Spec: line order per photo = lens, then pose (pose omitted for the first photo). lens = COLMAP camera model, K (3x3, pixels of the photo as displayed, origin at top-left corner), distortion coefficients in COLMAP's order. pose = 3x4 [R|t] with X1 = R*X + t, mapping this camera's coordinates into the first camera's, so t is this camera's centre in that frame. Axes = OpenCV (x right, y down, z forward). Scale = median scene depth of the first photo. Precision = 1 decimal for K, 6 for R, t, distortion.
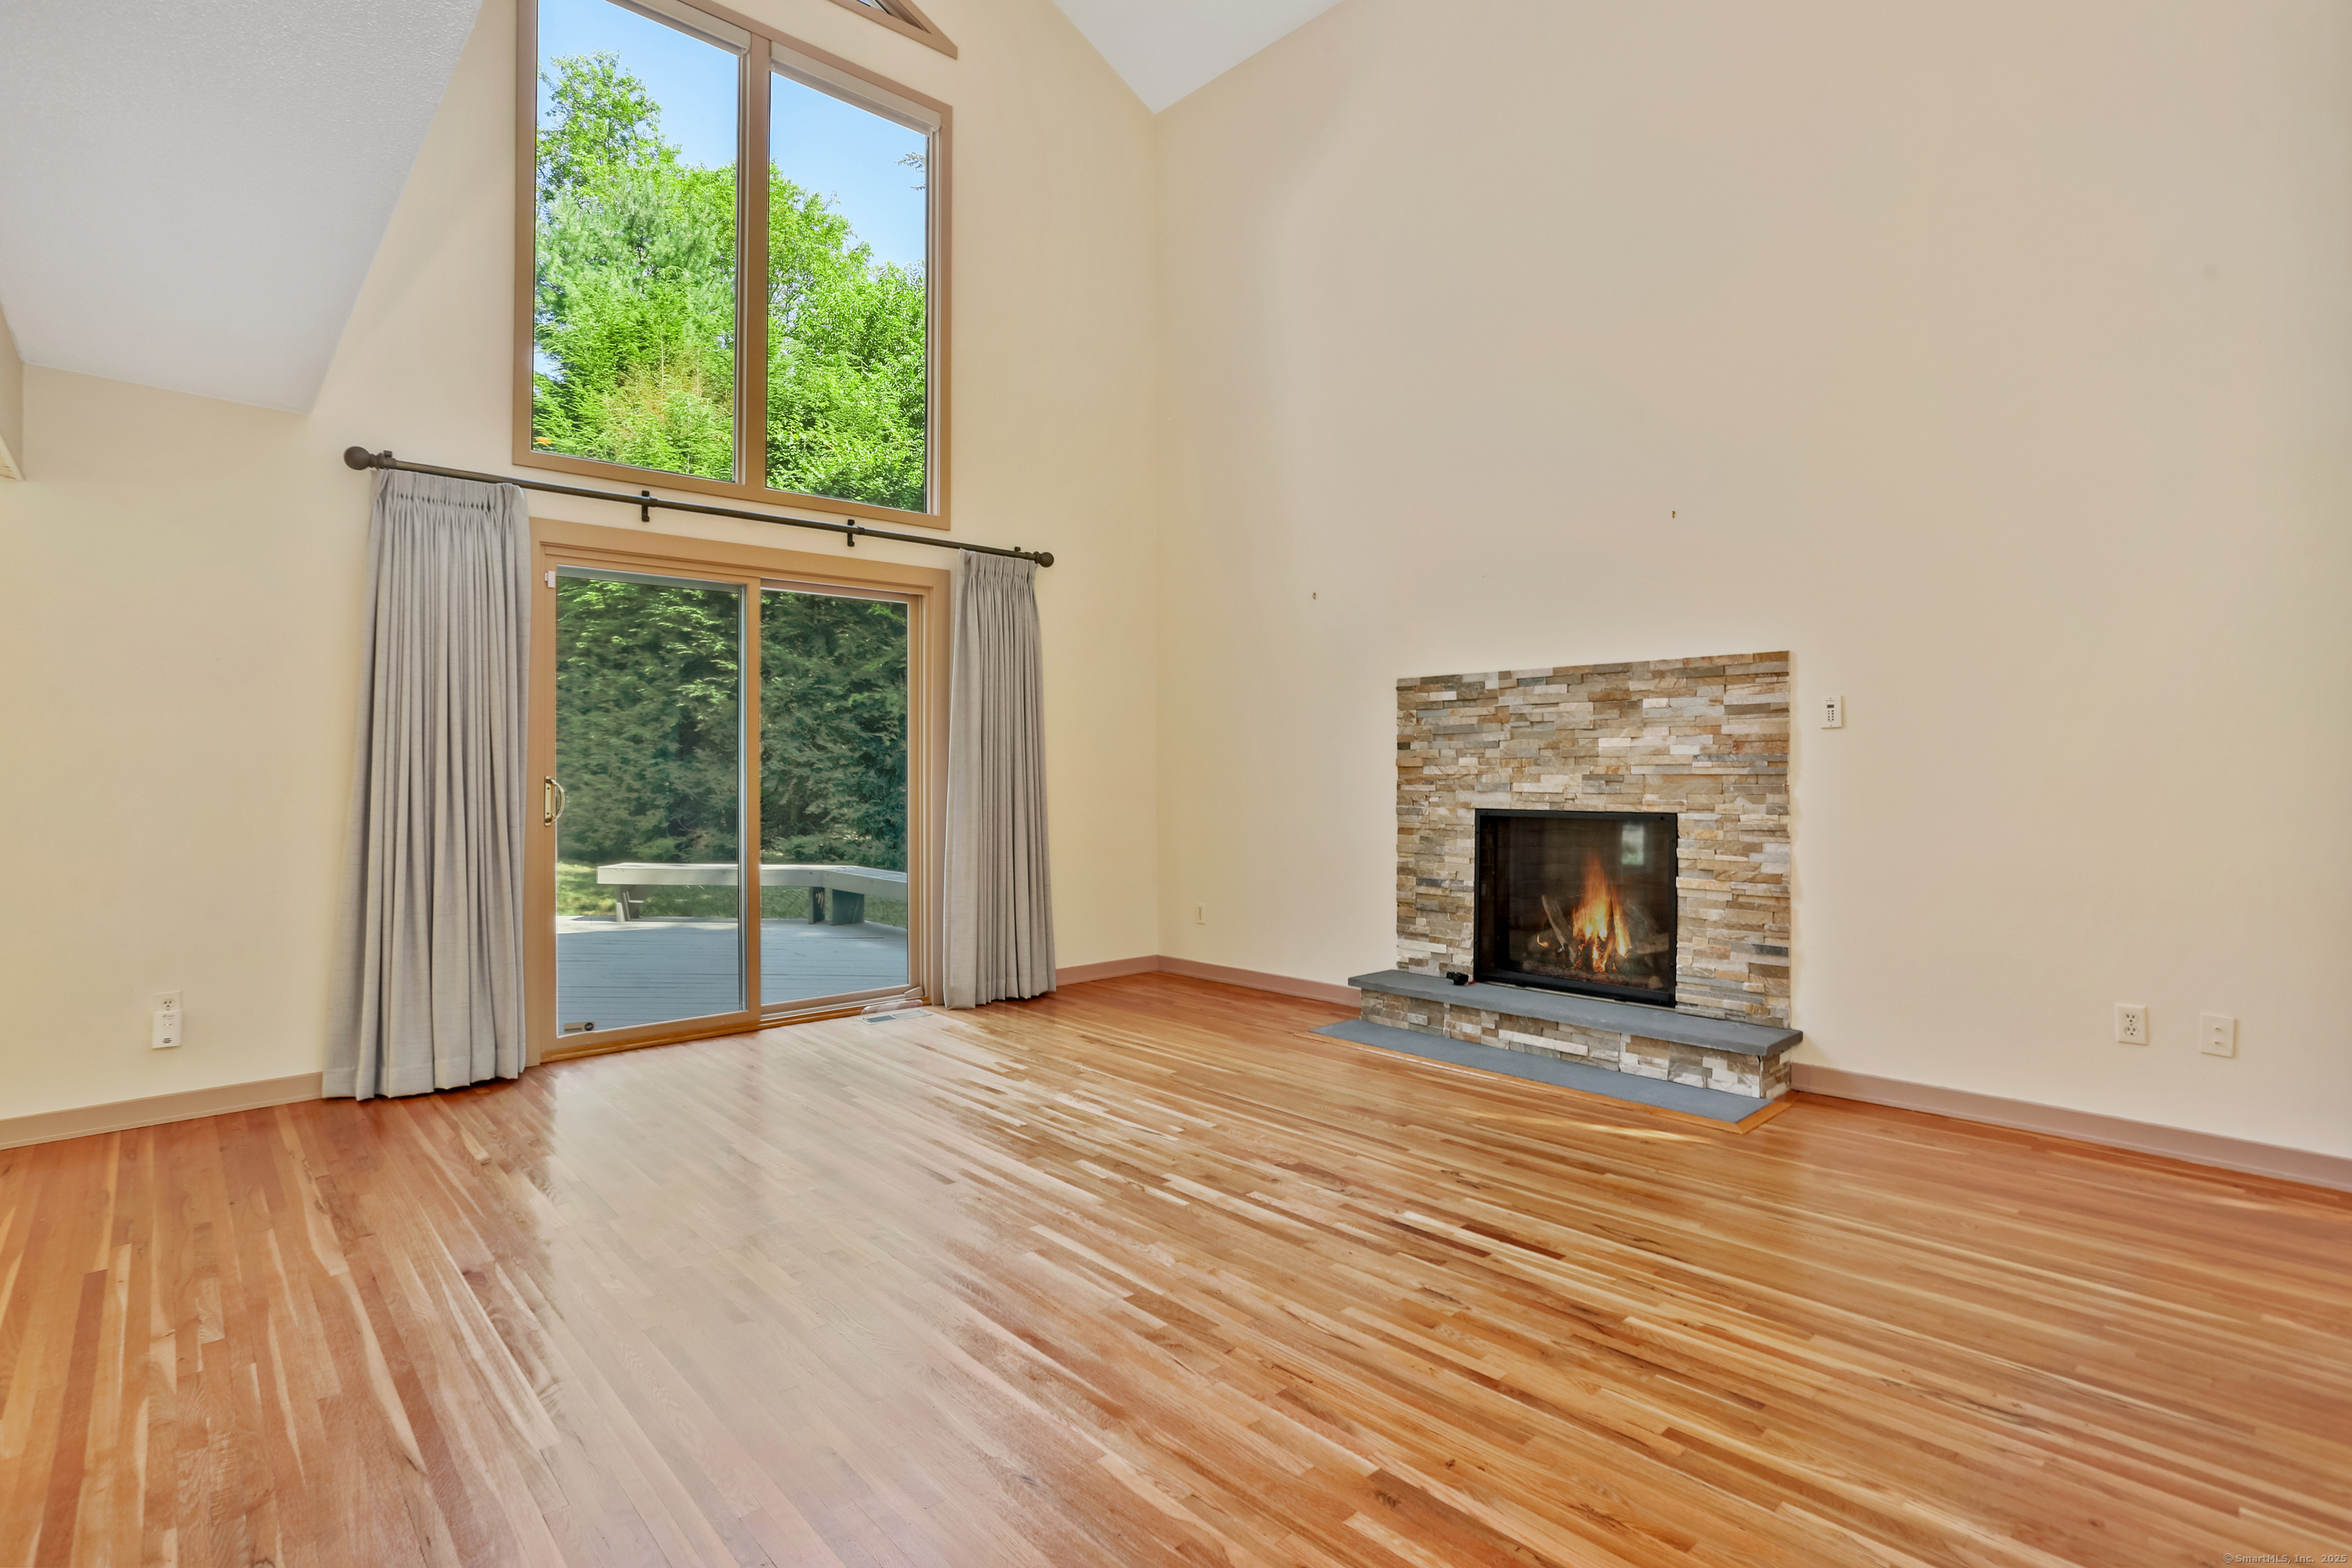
lens RADIAL K [[1144.2, 0, 1185.5], [0, 1144.2, 774.8], [0, 0, 1]] dist [-0.039028, 0.016912]
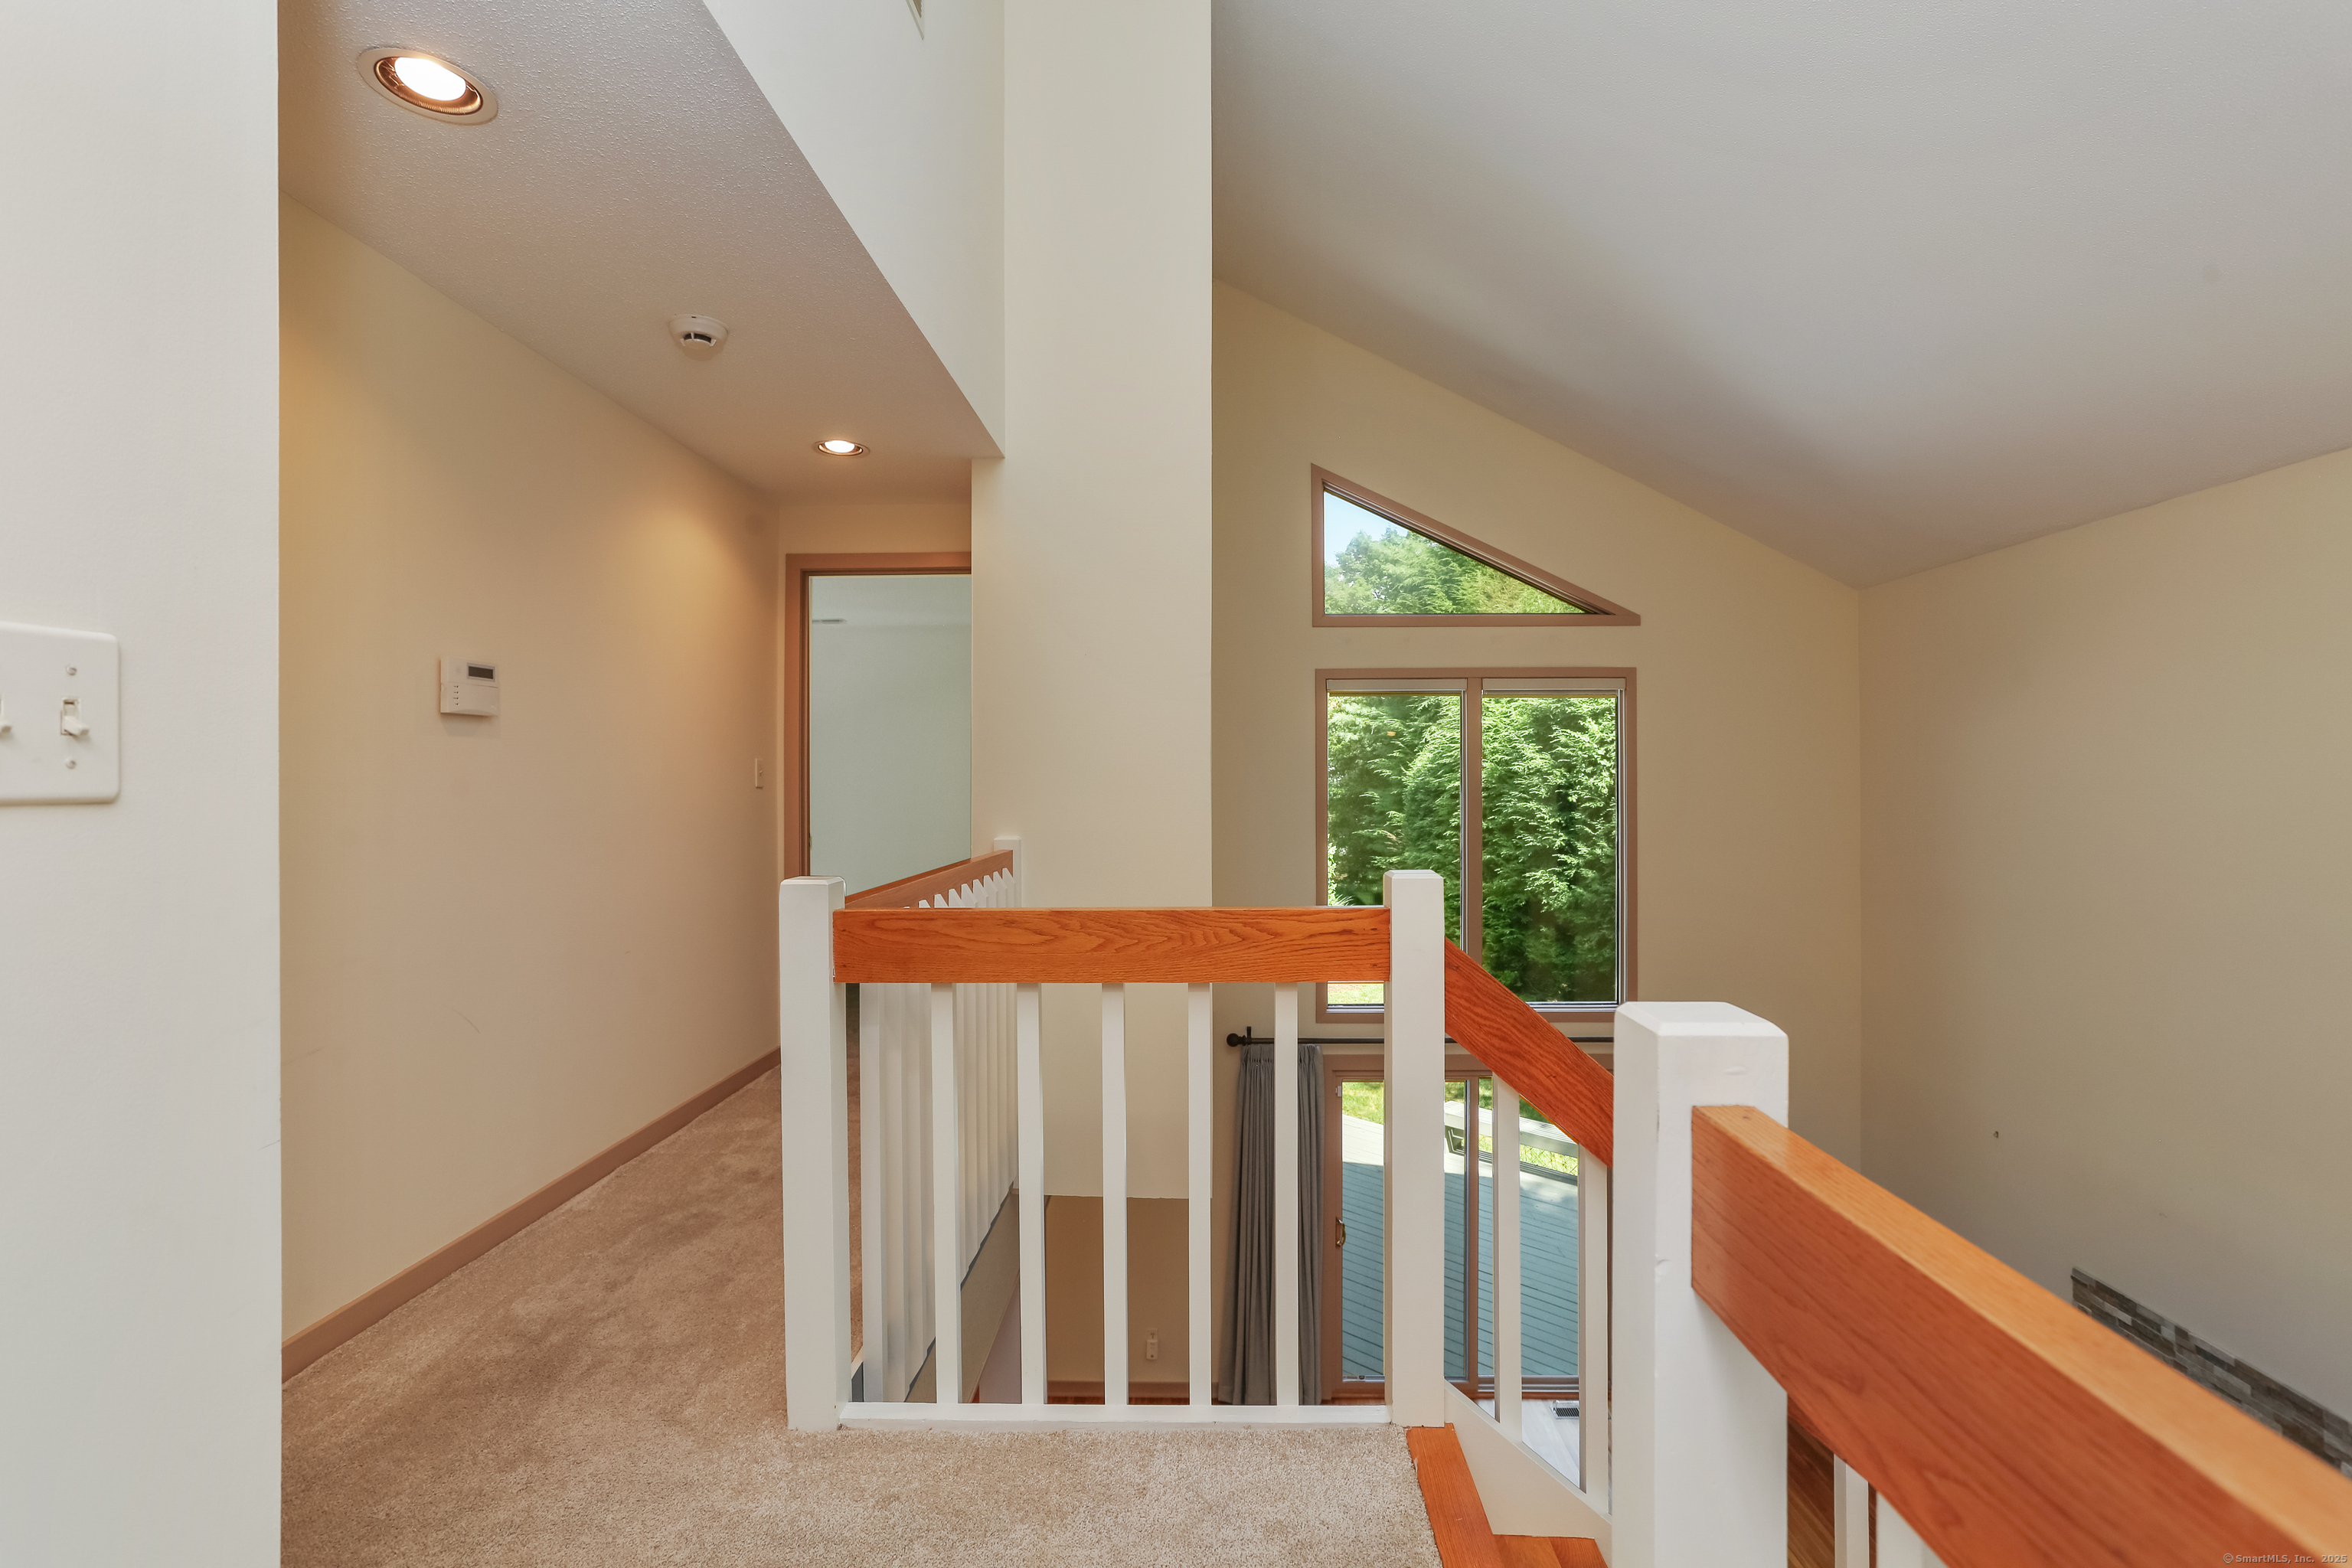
lens RADIAL K [[1144.2, 0, 1168.9], [0, 1144.2, 772.7], [0, 0, 1]] dist [-0.039028, 0.016912]
pose [[0.709541, 0.001809, -0.704662, 0.519523], [0.004239, 0.999968, 0.006835, -0.865038], [0.704651, -0.007837, 0.709510, -0.373130]]
